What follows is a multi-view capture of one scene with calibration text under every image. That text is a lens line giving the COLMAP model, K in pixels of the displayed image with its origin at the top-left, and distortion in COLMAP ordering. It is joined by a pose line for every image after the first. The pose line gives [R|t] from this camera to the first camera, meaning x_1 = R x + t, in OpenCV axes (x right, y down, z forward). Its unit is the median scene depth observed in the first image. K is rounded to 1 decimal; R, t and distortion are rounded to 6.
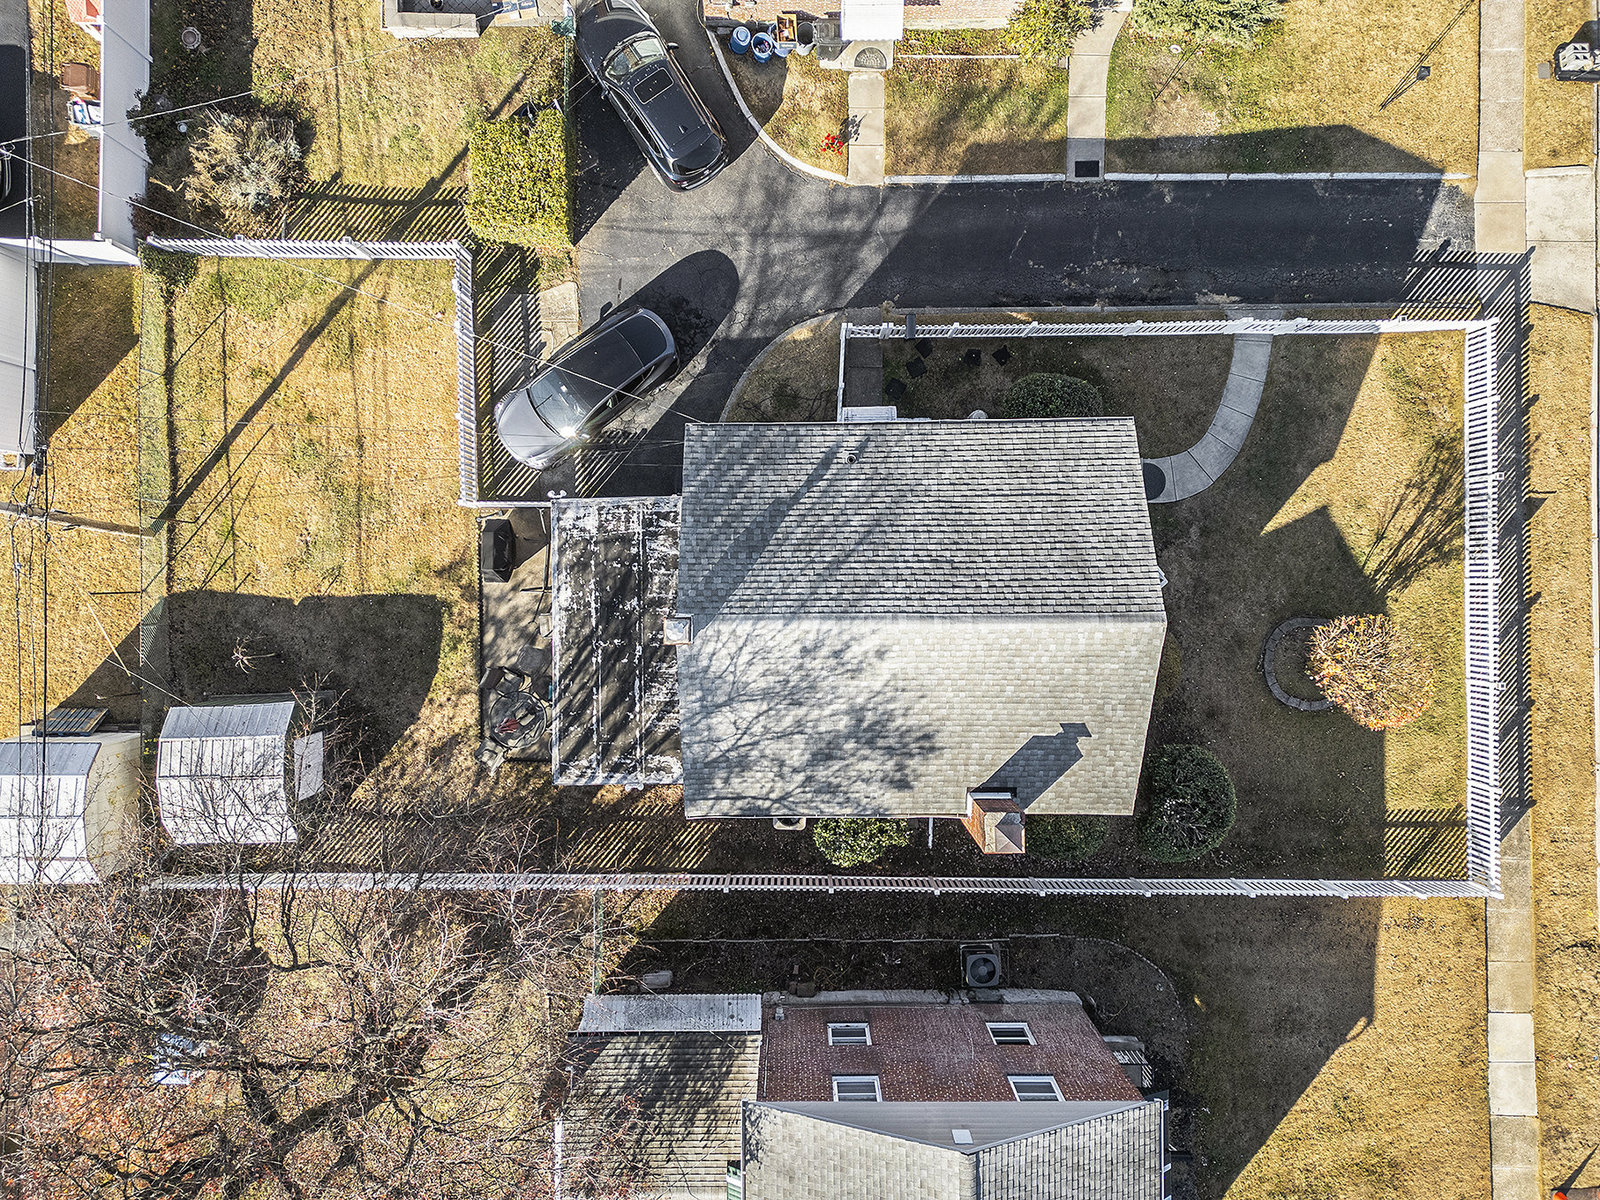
lens RADIAL K [[1136.7, 0, 800.0], [0, 1136.7, 600.0], [0, 0, 1]] dist [0.050825, -0.062317]
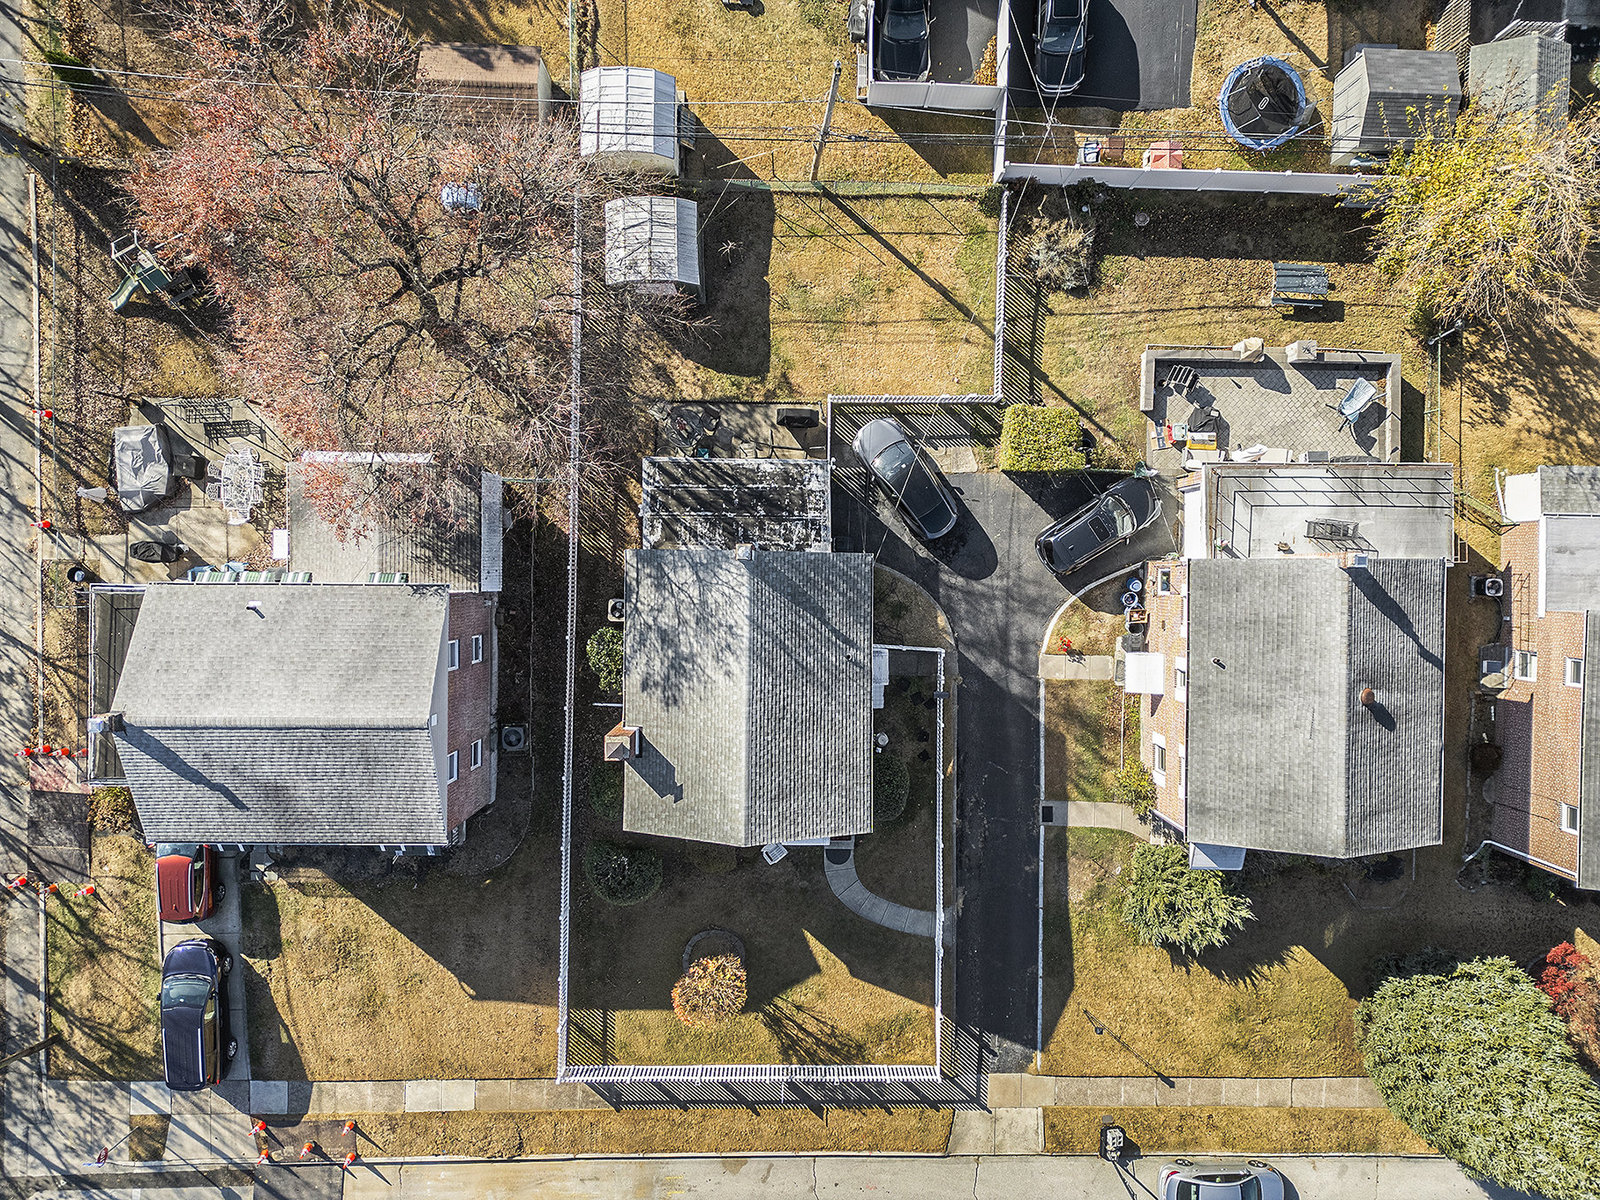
lens RADIAL K [[1136.7, 0, 800.0], [0, 1136.7, 600.0], [0, 0, 1]] dist [0.050825, -0.062317]
pose [[-0.015194, 0.999810, 0.012206, -0.043168], [-0.999415, -0.014812, -0.030829, -0.003104], [-0.030642, -0.012667, 0.999450, -0.487049]]
